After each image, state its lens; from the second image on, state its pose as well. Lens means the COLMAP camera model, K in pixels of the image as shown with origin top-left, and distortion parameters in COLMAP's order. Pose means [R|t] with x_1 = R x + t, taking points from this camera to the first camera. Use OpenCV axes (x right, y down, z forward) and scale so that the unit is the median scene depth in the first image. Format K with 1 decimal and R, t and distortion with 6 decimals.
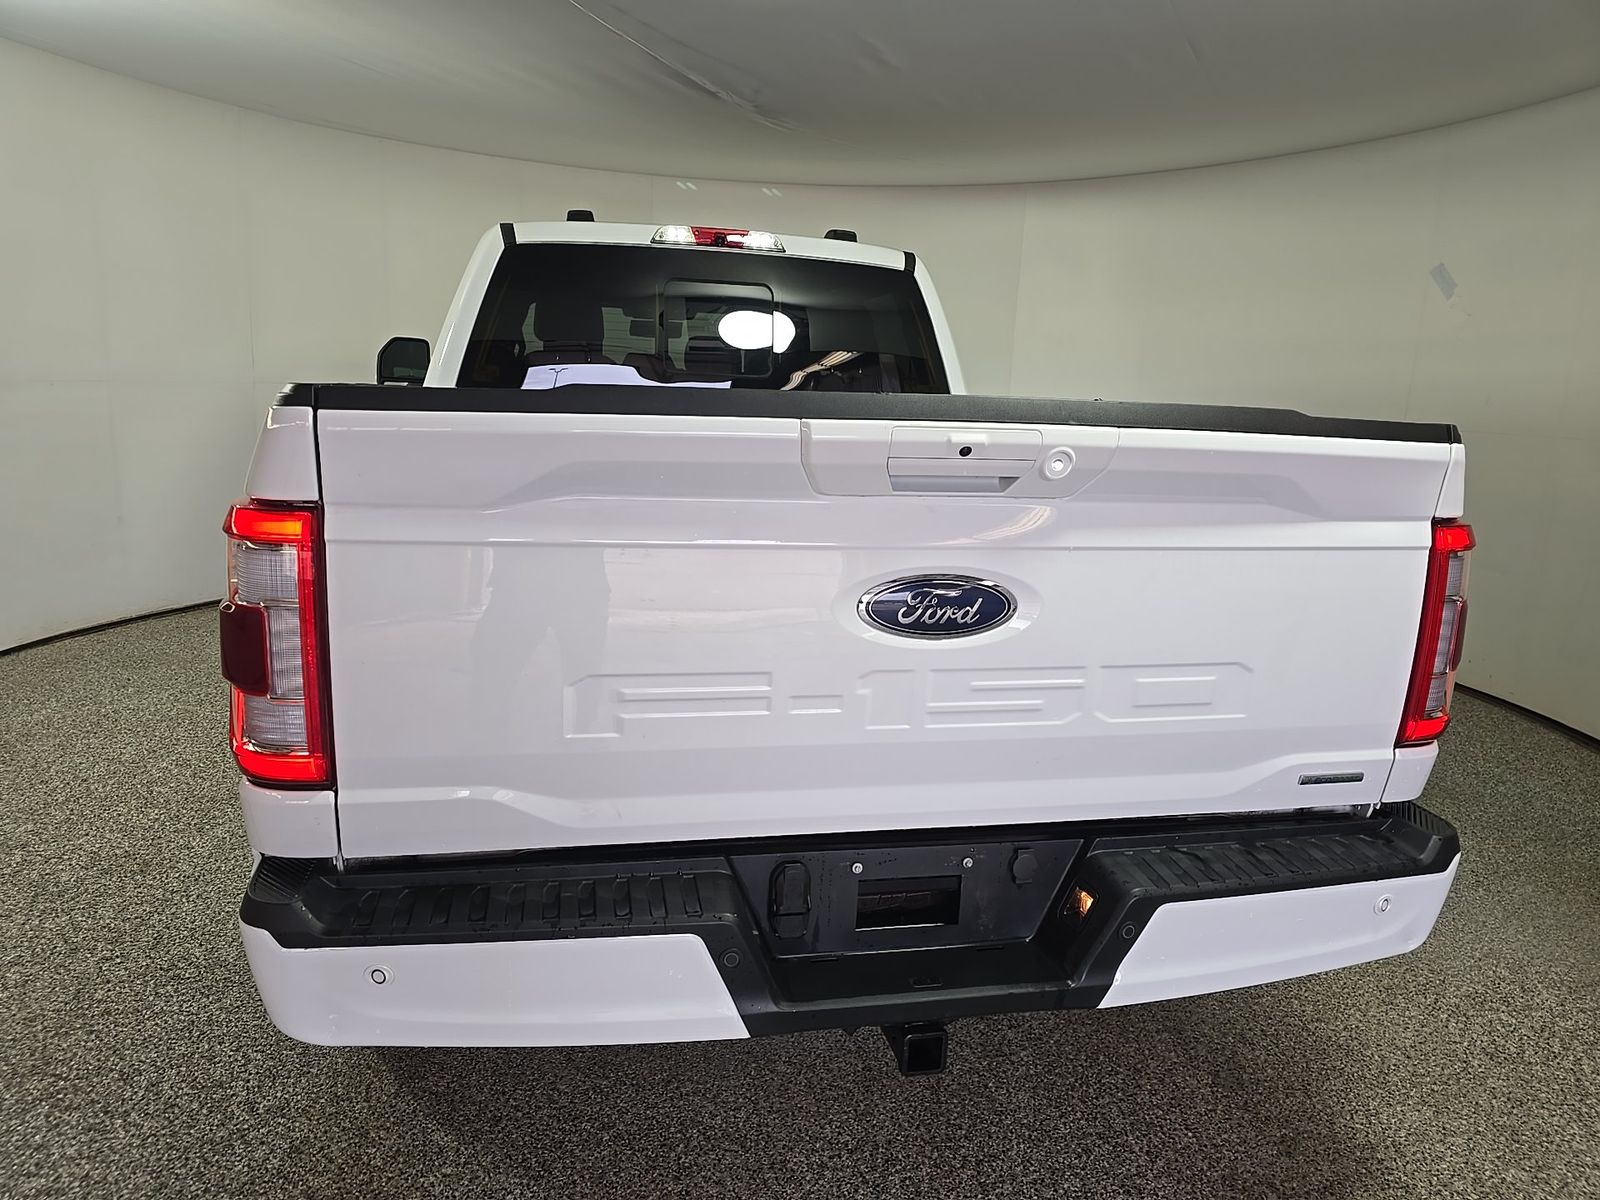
lens RADIAL K [[1079.4, 0, 800.5], [0, 1079.4, 583.4], [0, 0, 1]] dist [0.018270, -0.026199]
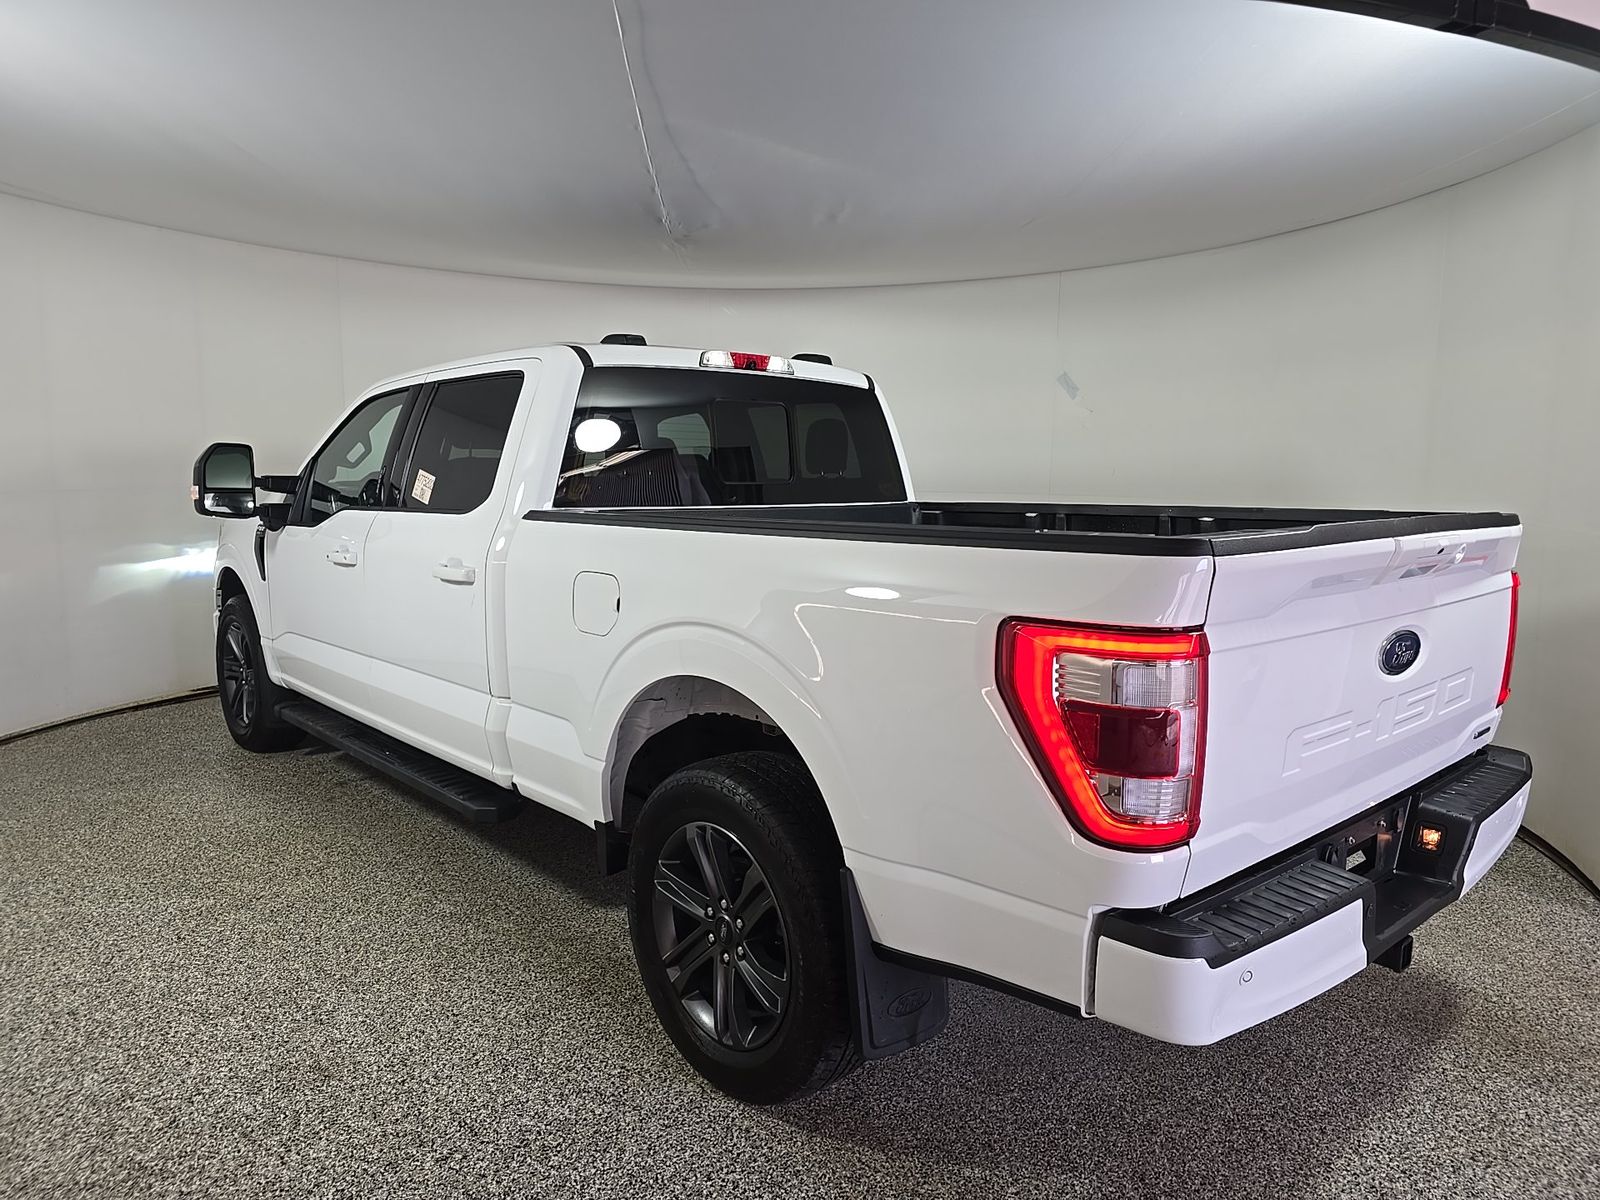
lens RADIAL K [[1079.4, 0, 798.5], [0, 1079.4, 606.7], [0, 0, 1]] dist [0.018270, -0.026199]
pose [[0.879007, -0.089875, 0.468262, -0.573925], [0.110138, 0.993787, -0.016007, -0.048905], [-0.463914, 0.065643, 0.883445, 0.019817]]
